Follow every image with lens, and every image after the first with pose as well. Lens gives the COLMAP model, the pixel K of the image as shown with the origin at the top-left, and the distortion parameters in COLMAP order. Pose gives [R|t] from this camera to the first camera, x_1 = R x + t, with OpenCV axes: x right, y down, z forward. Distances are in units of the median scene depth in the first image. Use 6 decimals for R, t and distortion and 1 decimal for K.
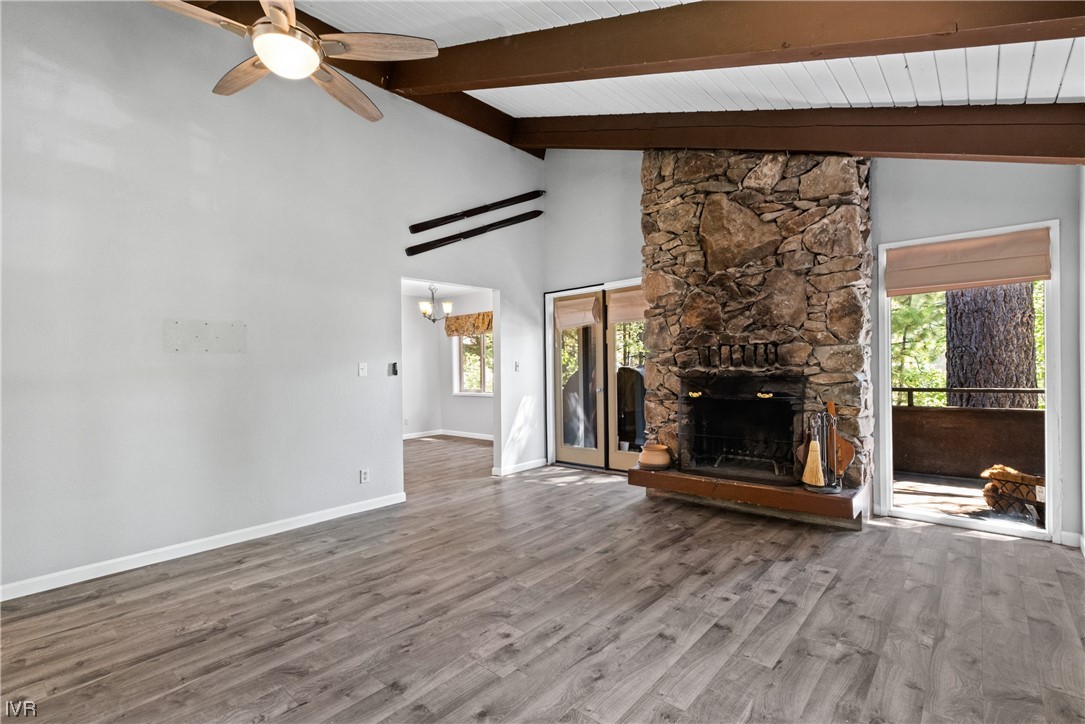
lens RADIAL K [[495.9, 0, 554.1], [0, 495.9, 361.5], [0, 0, 1]] dist [-0.003143, -0.000107]
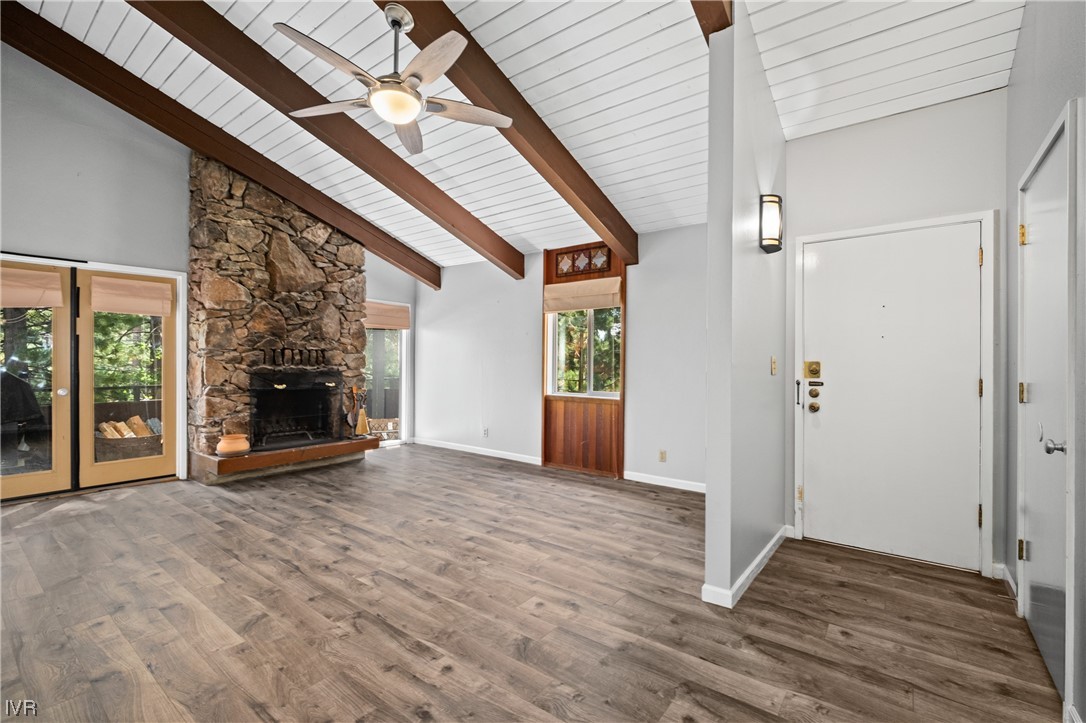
lens RADIAL K [[471.5, 0, 543.0], [0, 471.5, 361.5], [0, 0, 1]] dist [-0.000743, -0.000871]
pose [[-0.056119, 0.024110, 0.998133, -1.157074], [-0.012261, 0.999616, -0.024835, 0.028131], [-0.998349, -0.013632, -0.055802, 0.470426]]
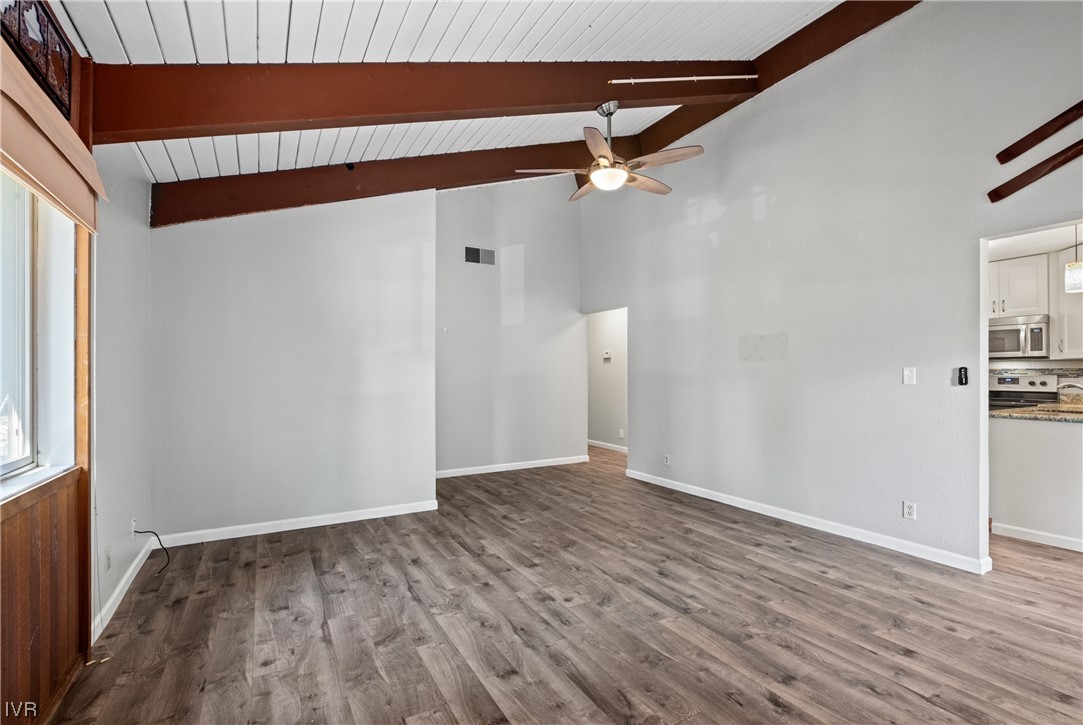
lens RADIAL K [[490.5, 0, 541.5], [0, 490.5, 362.5], [0, 0, 1]] dist [-0.001325, -0.000534]
pose [[-0.334148, -0.003227, -0.942515, 0.692967], [0.014456, 0.999859, -0.008549, -0.008572], [0.942410, -0.016482, -0.334054, 0.891621]]
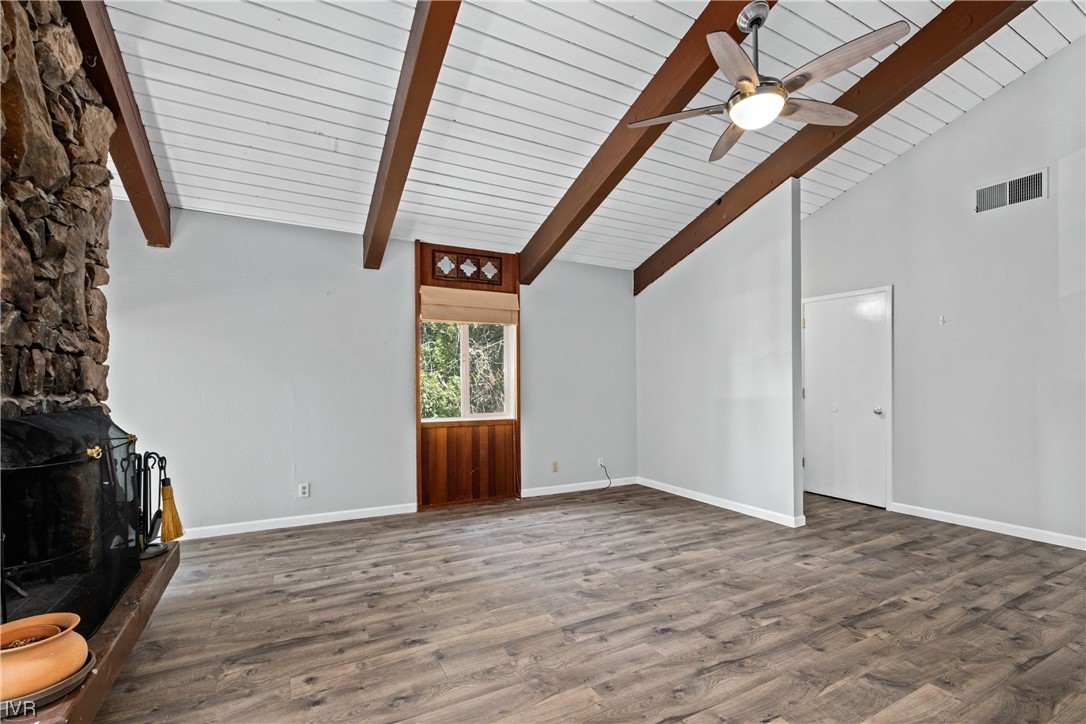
lens RADIAL K [[485.9, 0, 543.9], [0, 485.9, 376.9], [0, 0, 1]] dist [-0.000295, 0.000194]
pose [[-0.931887, 0.027936, 0.361670, -0.320402], [0.019409, 0.999442, -0.027188, 0.020534], [-0.362228, -0.018317, -0.931909, 1.517821]]
